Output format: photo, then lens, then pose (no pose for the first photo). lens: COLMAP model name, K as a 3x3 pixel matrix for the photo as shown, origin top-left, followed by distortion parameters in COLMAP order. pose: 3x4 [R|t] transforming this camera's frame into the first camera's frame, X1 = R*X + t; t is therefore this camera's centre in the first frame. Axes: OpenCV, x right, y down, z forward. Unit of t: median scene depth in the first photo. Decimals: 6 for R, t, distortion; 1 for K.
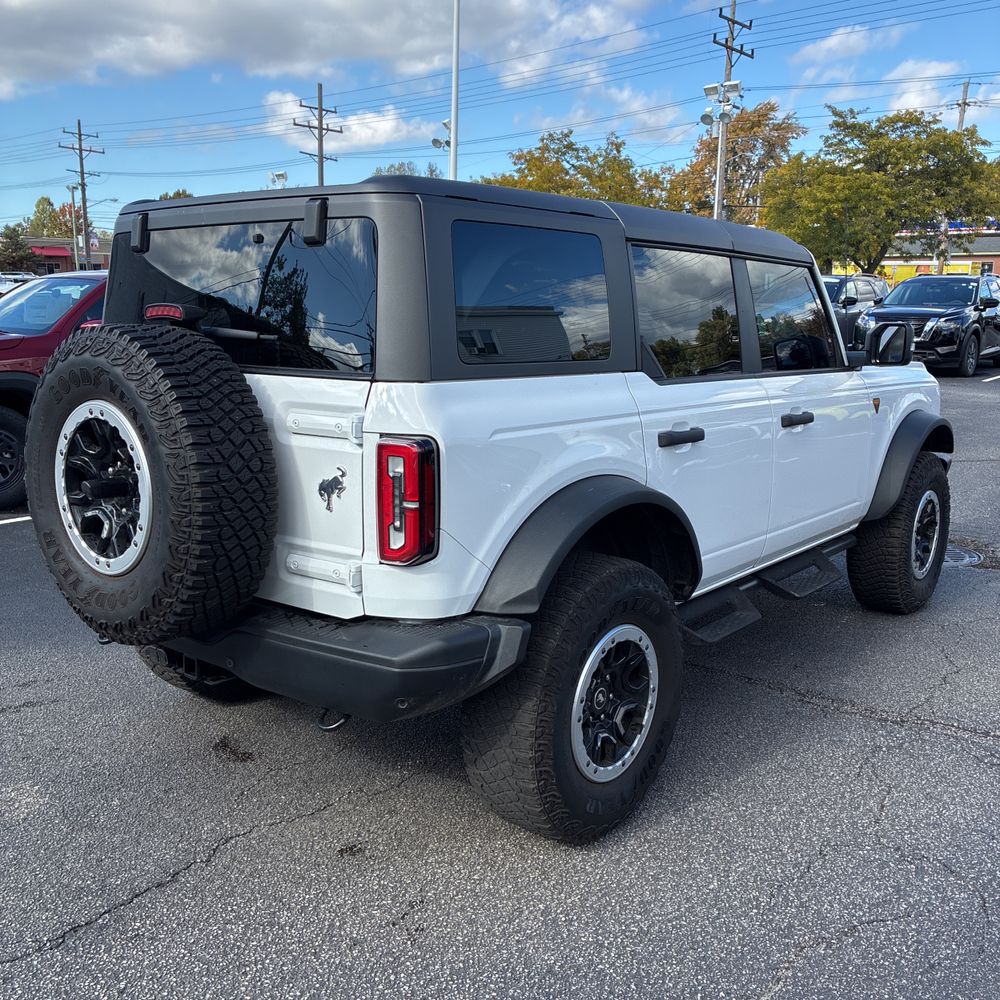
lens RADIAL K [[1009.6, 0, 505.6], [0, 1009.6, 499.7], [0, 0, 1]] dist [0.100907, -0.130970]
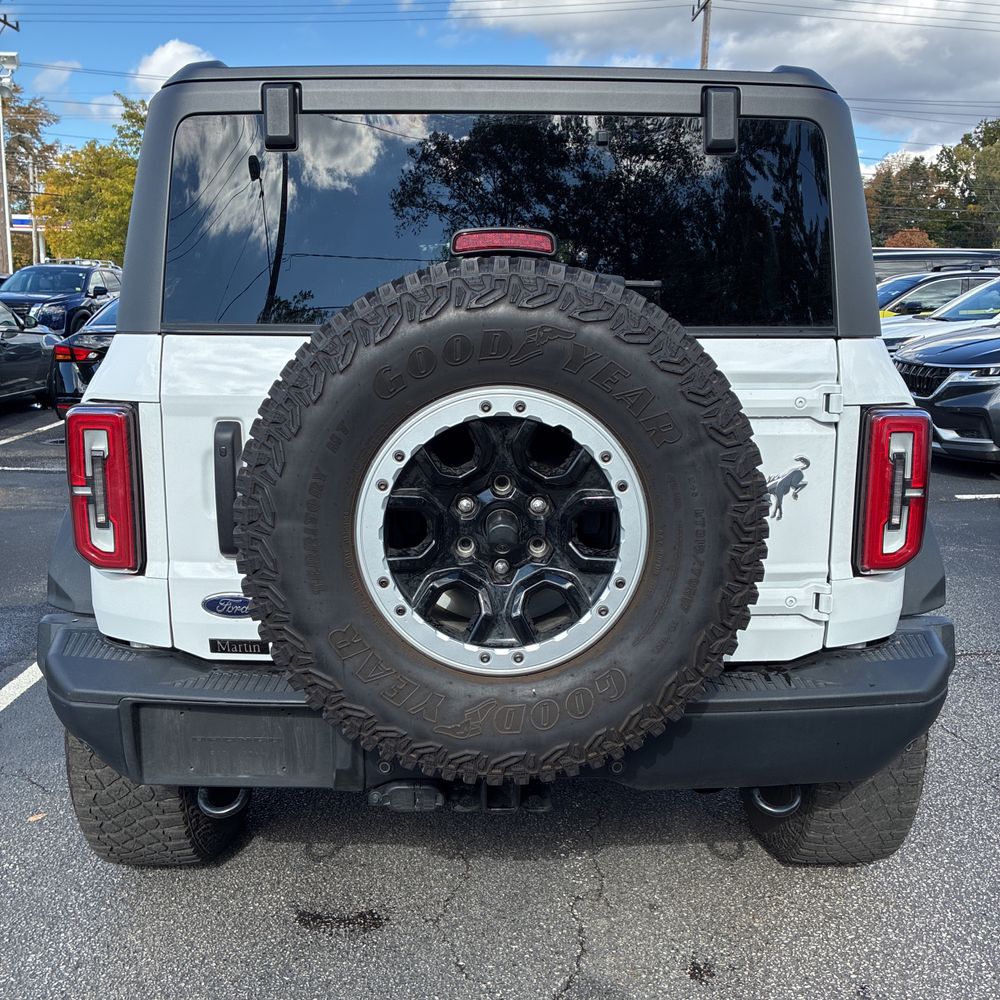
lens RADIAL K [[1026.5, 0, 496.7], [0, 1026.5, 498.6], [0, 0, 1]] dist [0.020664, 0.006470]
pose [[0.760261, -0.116988, 0.638997, -0.810620], [0.119905, 0.992021, 0.038961, -0.057428], [-0.638456, 0.046998, 0.768222, 0.564075]]
